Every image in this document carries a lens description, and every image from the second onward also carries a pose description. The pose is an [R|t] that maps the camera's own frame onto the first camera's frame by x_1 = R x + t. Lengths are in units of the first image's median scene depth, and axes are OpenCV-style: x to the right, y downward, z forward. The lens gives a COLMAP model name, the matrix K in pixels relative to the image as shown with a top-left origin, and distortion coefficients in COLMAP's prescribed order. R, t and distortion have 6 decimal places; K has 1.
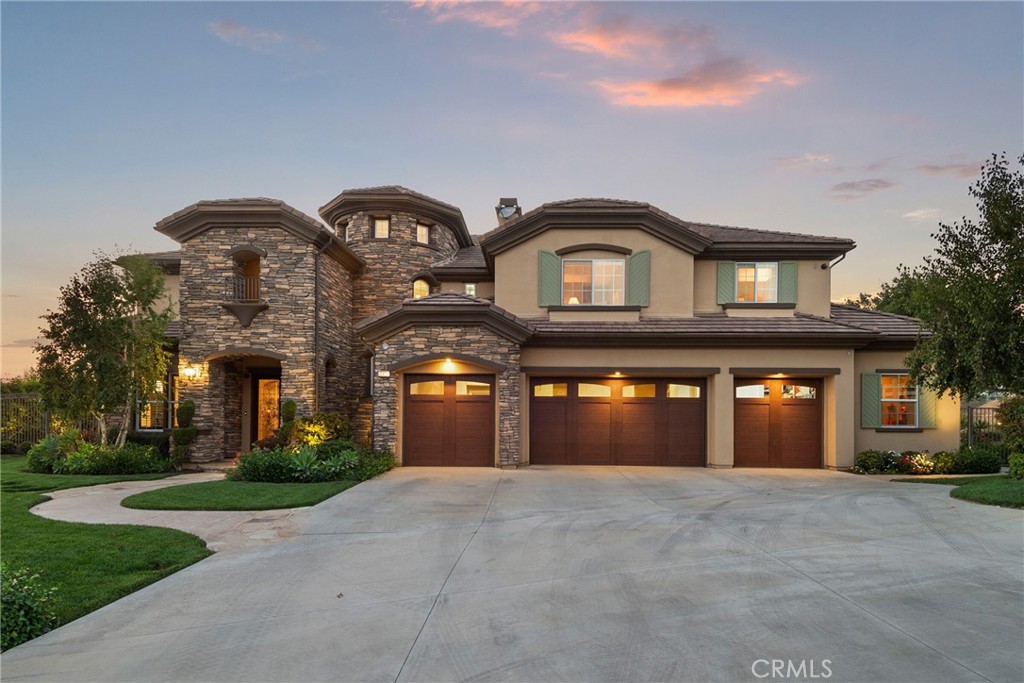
lens RADIAL K [[554.9, 0, 514.2], [0, 554.9, 405.2], [0, 0, 1]] dist [0.039830, -0.000950]
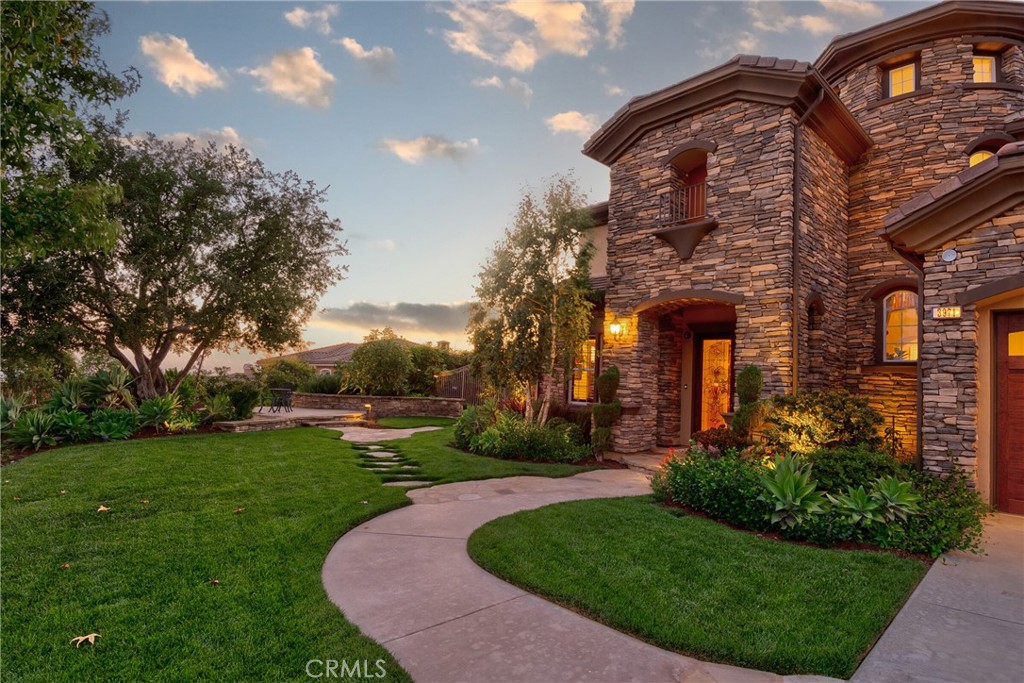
lens RADIAL K [[549.6, 0, 514.9], [0, 549.6, 357.3], [0, 0, 1]] dist [0.002594, -0.029774]
pose [[0.723365, -0.006603, -0.690434, -0.167997], [-0.022167, 0.999217, -0.032781, 0.005575], [0.690110, 0.039018, 0.722652, 0.377357]]
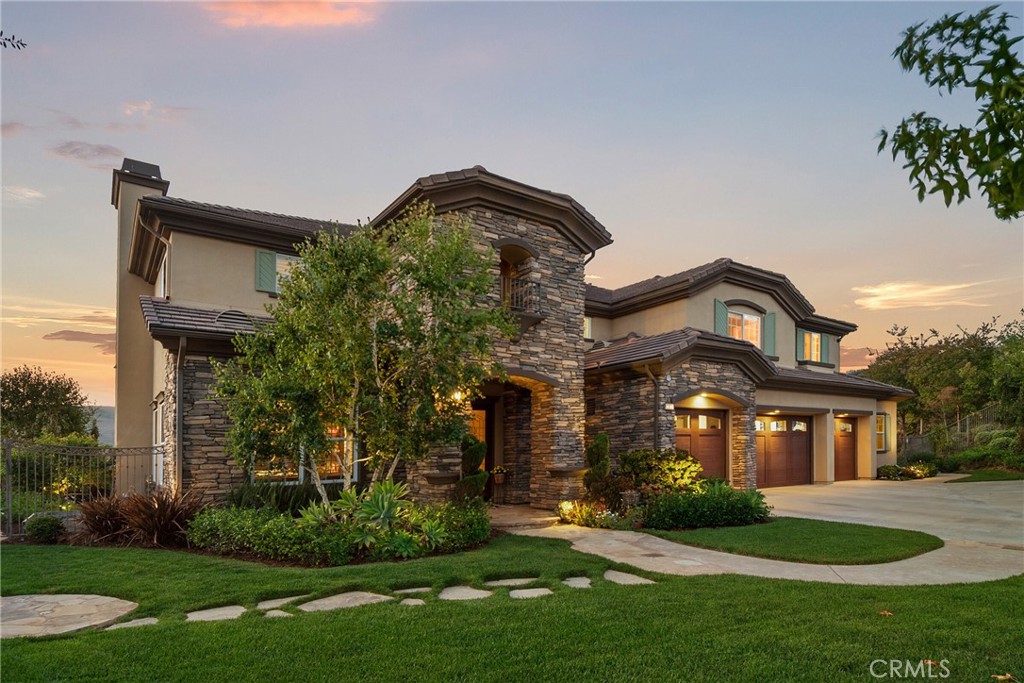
lens RADIAL K [[539.0, 0, 512.3], [0, 539.0, 440.2], [0, 0, 1]] dist [0.038362, 0.000062]
pose [[0.784993, -0.011181, 0.619404, -0.958603], [0.008582, 0.999937, 0.007173, -0.006802], [-0.619445, -0.000314, 0.785040, 0.404968]]
